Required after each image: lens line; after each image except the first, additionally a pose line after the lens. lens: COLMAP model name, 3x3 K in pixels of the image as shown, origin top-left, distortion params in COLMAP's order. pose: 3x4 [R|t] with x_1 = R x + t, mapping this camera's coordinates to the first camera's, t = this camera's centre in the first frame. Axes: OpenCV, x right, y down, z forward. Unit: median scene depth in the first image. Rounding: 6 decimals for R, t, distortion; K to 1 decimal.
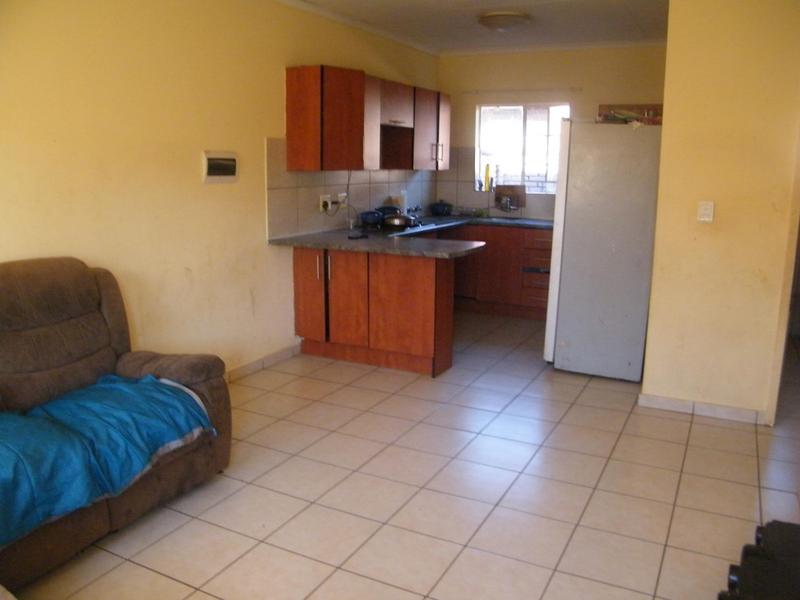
lens RADIAL K [[667.0, 0, 403.4], [0, 667.0, 298.0], [0, 0, 1]] dist [-0.195619, 0.160446]
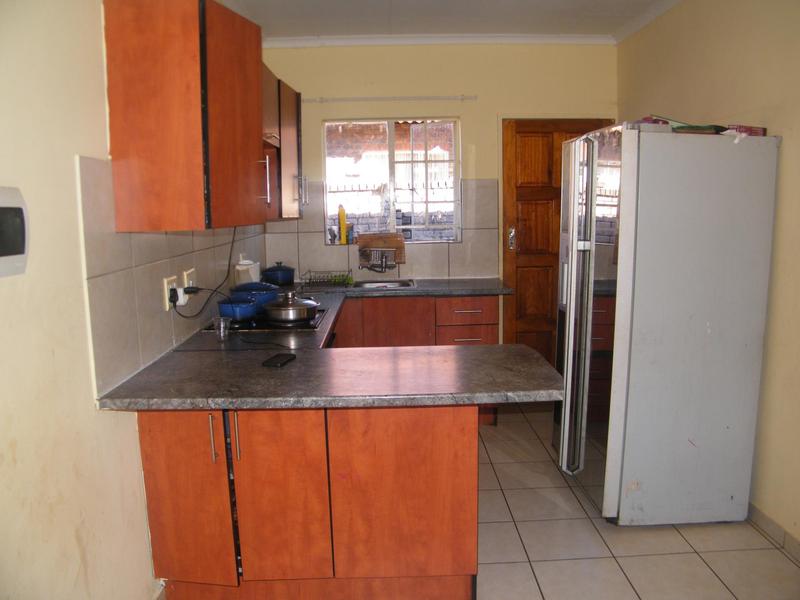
lens RADIAL K [[667.0, 0, 401.7], [0, 667.0, 296.6], [0, 0, 1]] dist [-0.195619, 0.160446]
pose [[0.880808, -0.092118, 0.464427, -0.185960], [0.121082, 0.992099, -0.032856, -0.098803], [-0.457731, 0.085173, 0.885002, 0.464597]]
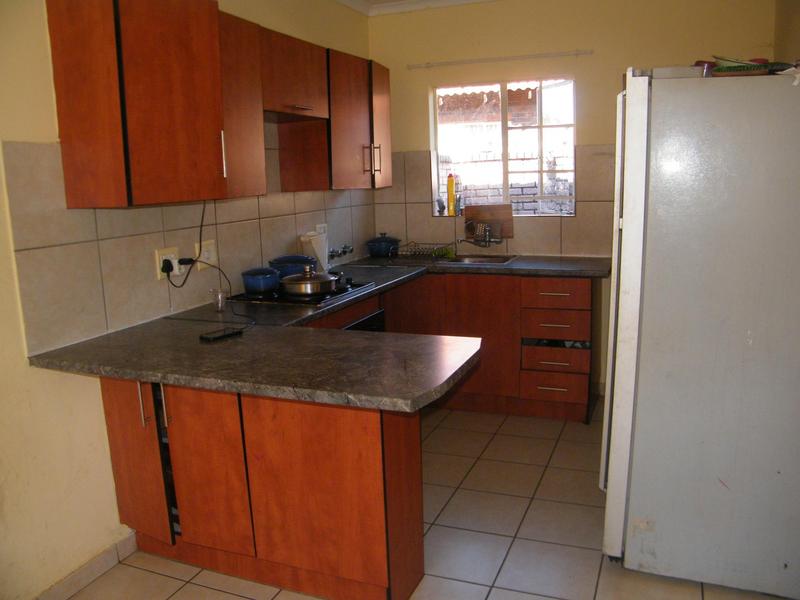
lens RADIAL K [[667.0, 0, 402.1], [0, 667.0, 297.7], [0, 0, 1]] dist [-0.195619, 0.160446]
pose [[0.995132, -0.057673, 0.079912, 0.025493], [0.059397, 0.998047, -0.019364, -0.090298], [-0.078640, 0.024016, 0.996614, 0.444658]]
